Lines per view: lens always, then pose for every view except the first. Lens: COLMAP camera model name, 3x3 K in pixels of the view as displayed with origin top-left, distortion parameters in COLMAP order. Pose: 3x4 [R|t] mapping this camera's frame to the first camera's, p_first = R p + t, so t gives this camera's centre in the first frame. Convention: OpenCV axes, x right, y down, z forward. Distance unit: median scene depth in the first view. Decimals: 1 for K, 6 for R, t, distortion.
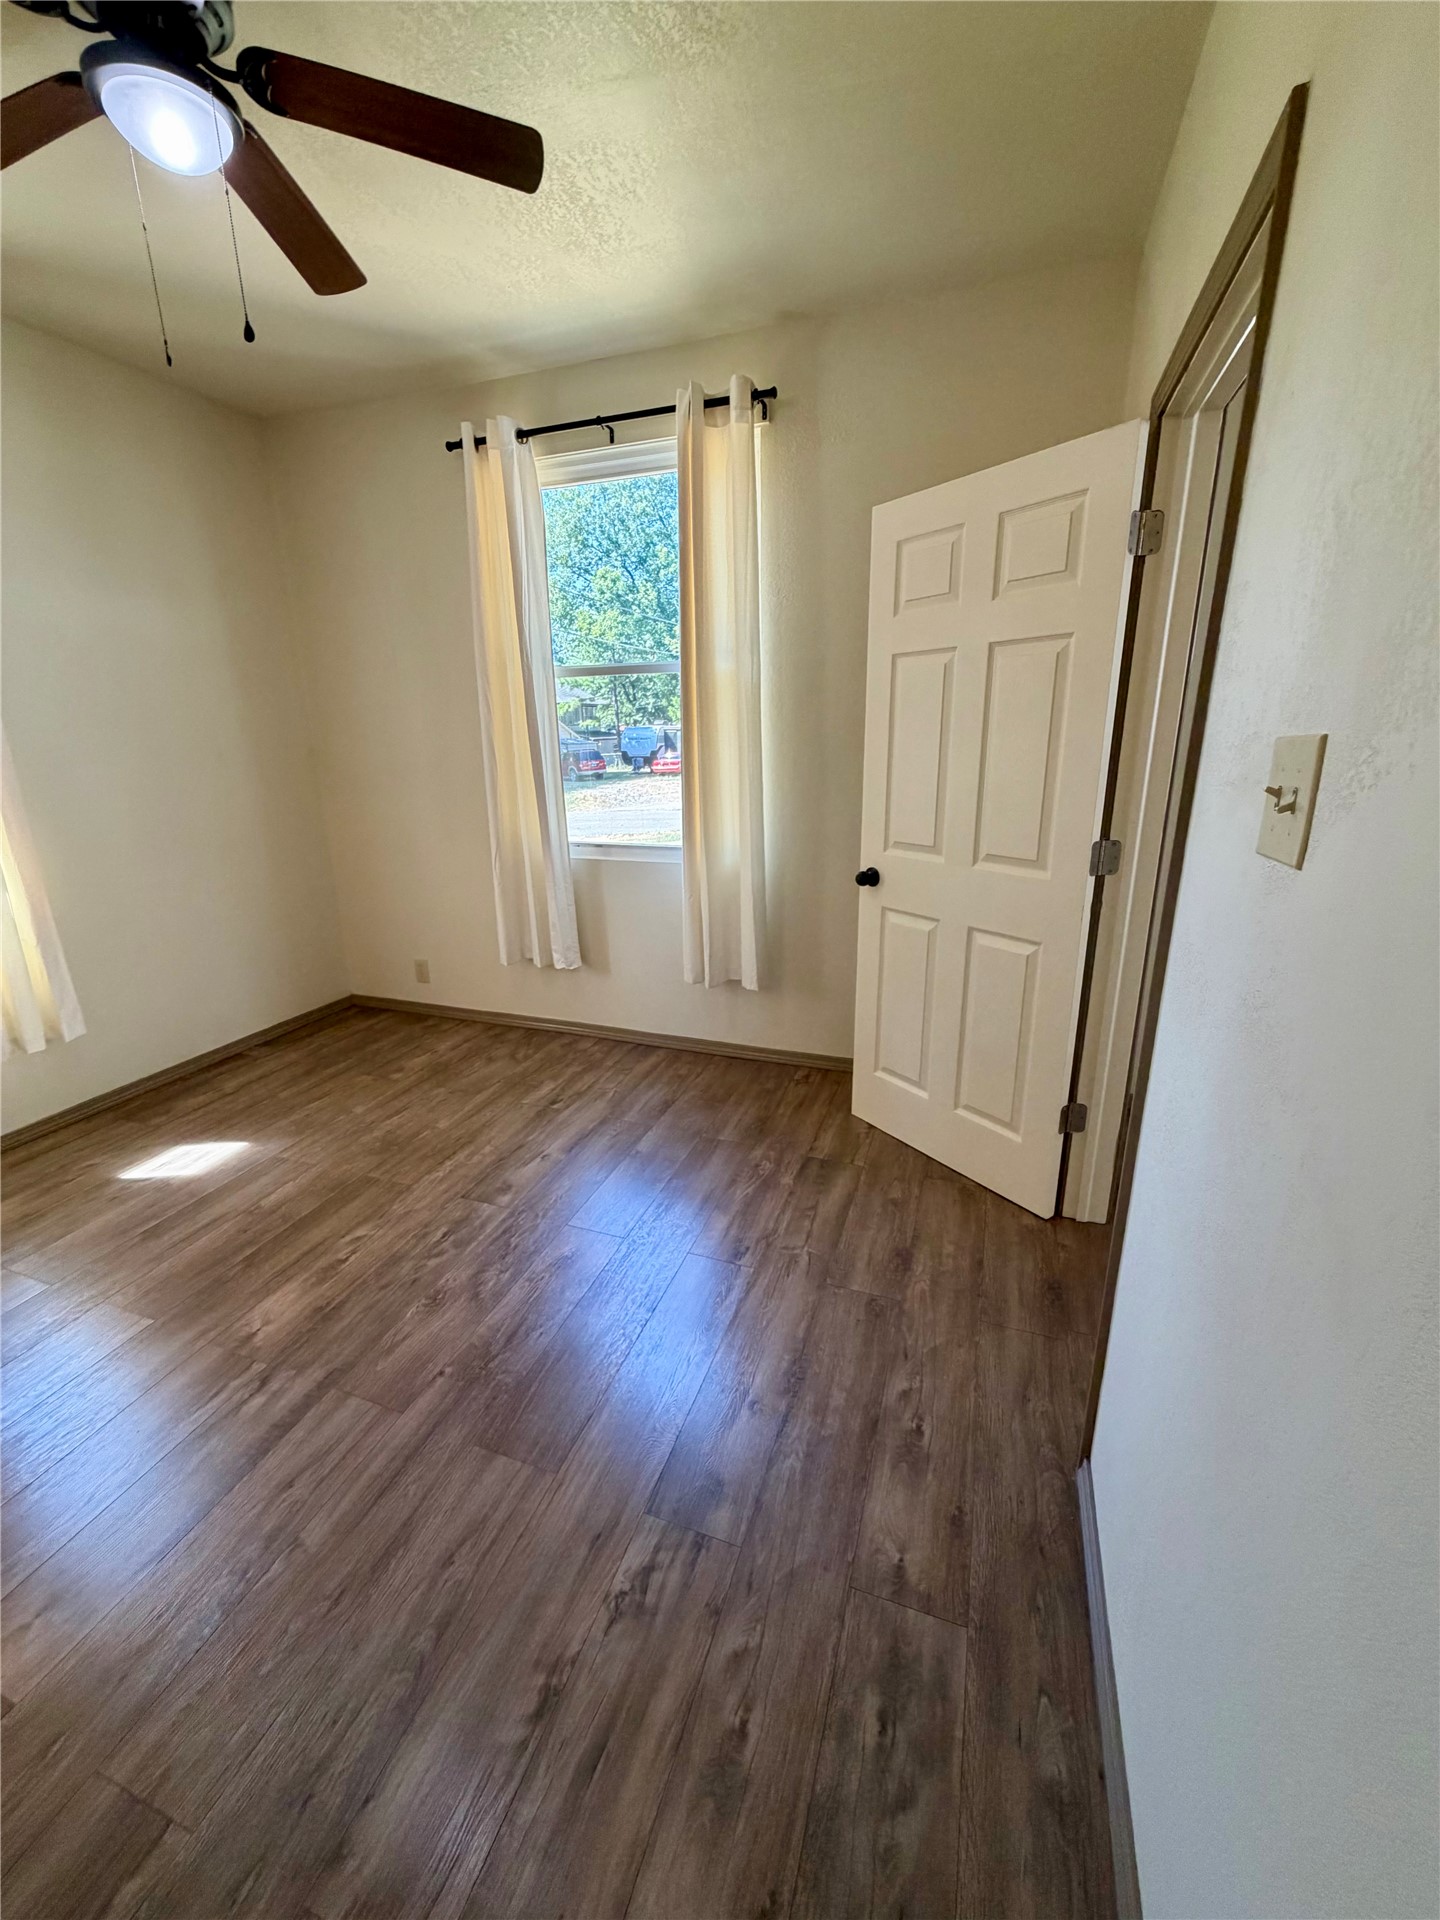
lens RADIAL K [[761.1, 0, 720.0], [0, 761.1, 954.2], [0, 0, 1]] dist [0.000514, -0.000218]
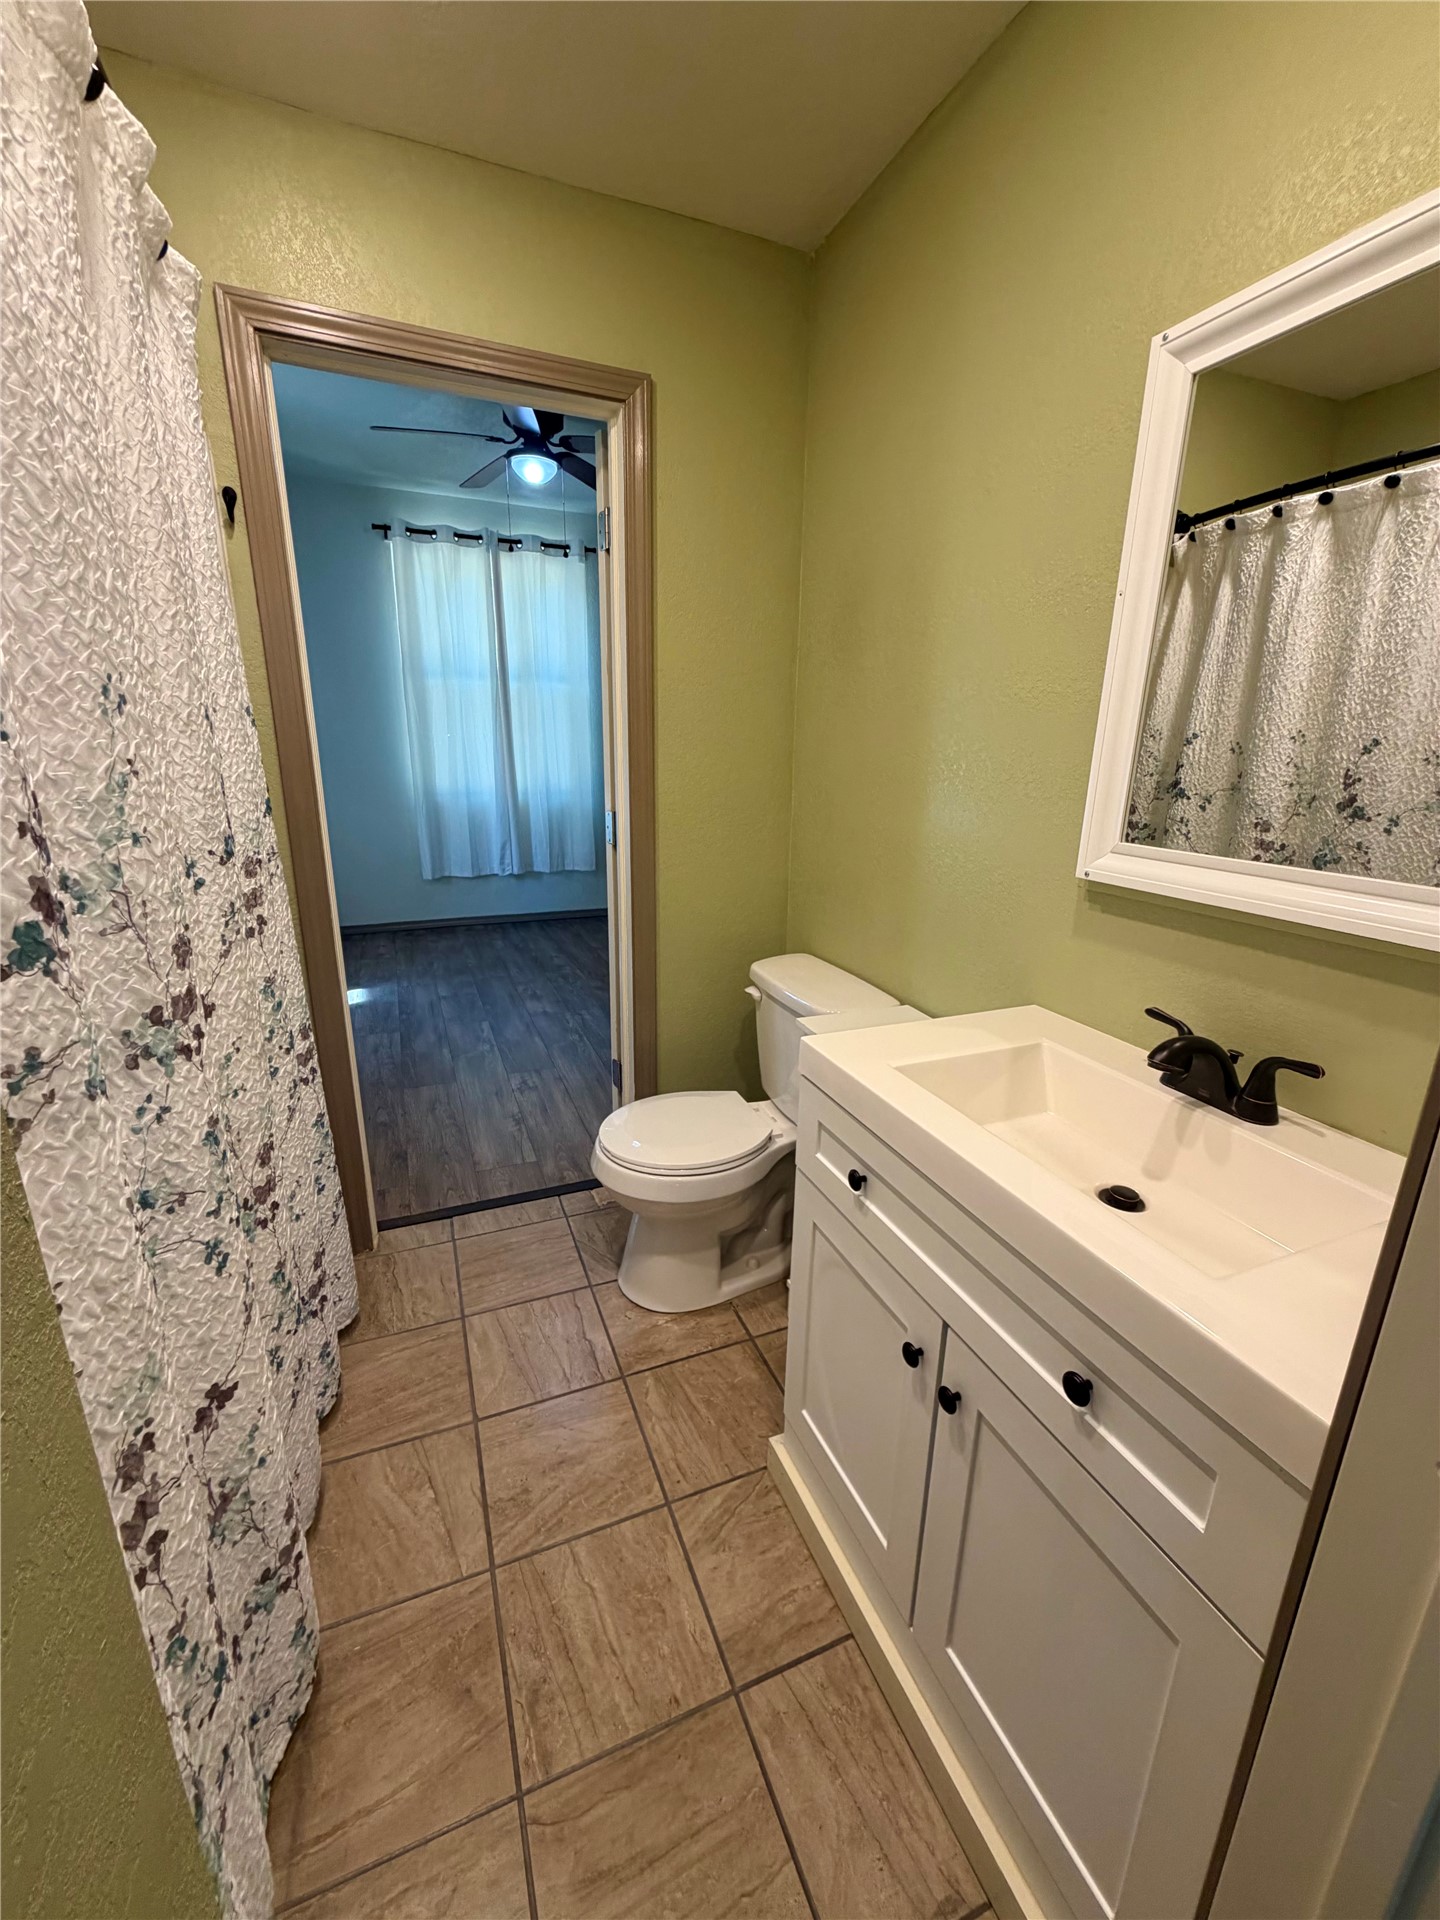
lens RADIAL K [[761.1, 0, 719.1], [0, 761.1, 954.7], [0, 0, 1]] dist [0.000514, -0.000218]
pose [[0.734477, -0.165796, 0.658070, -1.431458], [0.170257, 0.983702, 0.057813, 0.286061], [-0.656930, 0.069579, 0.750734, -0.747523]]
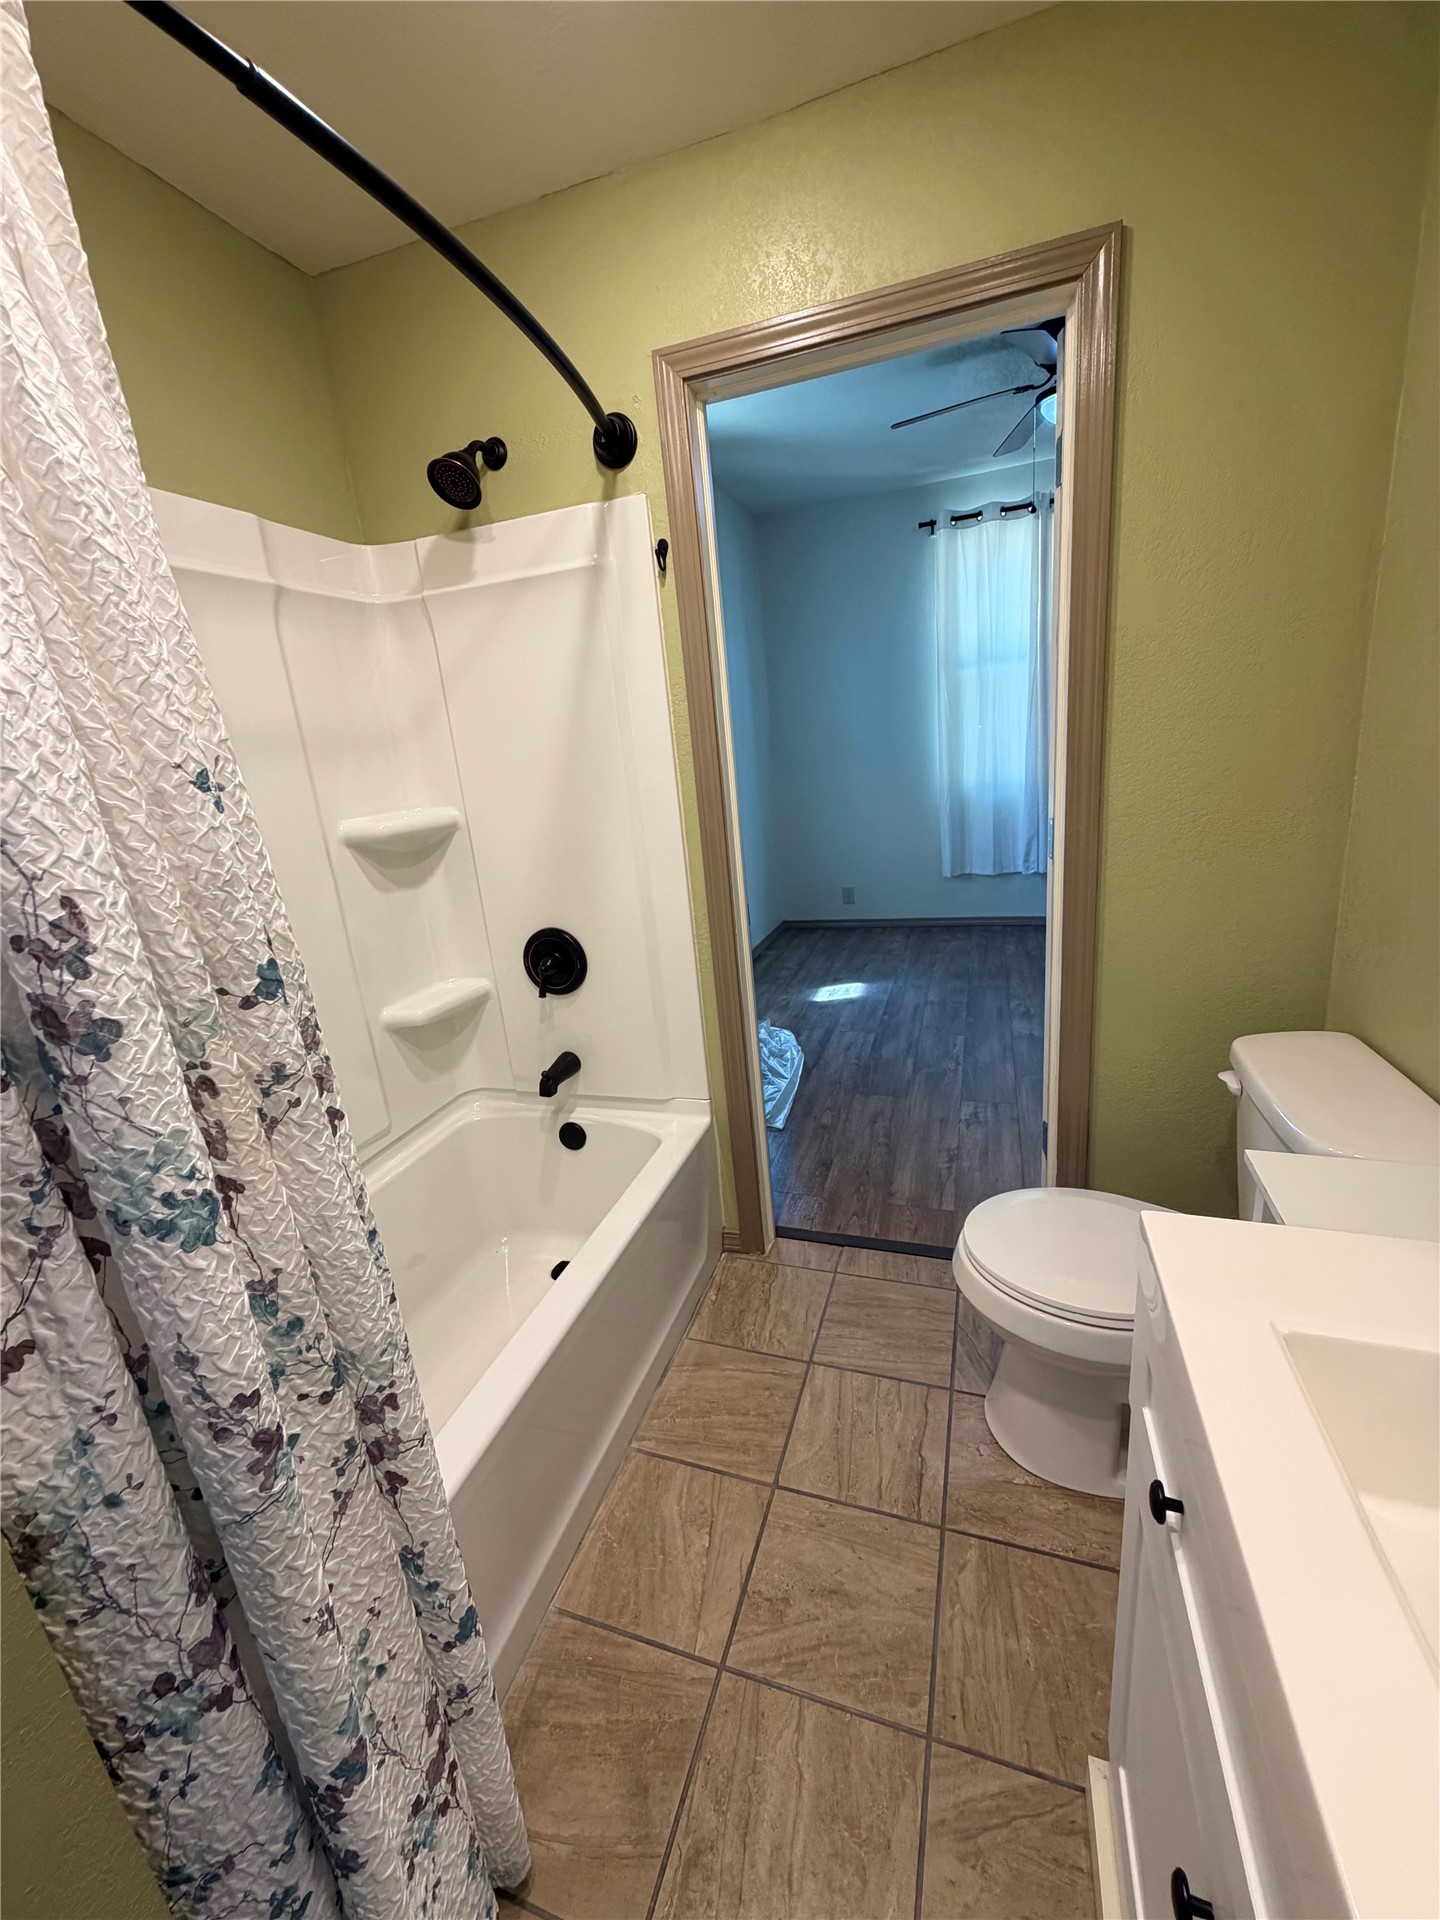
lens RADIAL K [[761.1, 0, 722.3], [0, 761.1, 955.2], [0, 0, 1]] dist [0.000514, -0.000218]
pose [[0.996121, -0.087975, 0.001809, -1.199388], [0.087994, 0.995923, -0.019871, 0.261645], [-0.000053, 0.019953, 0.999801, -0.708621]]
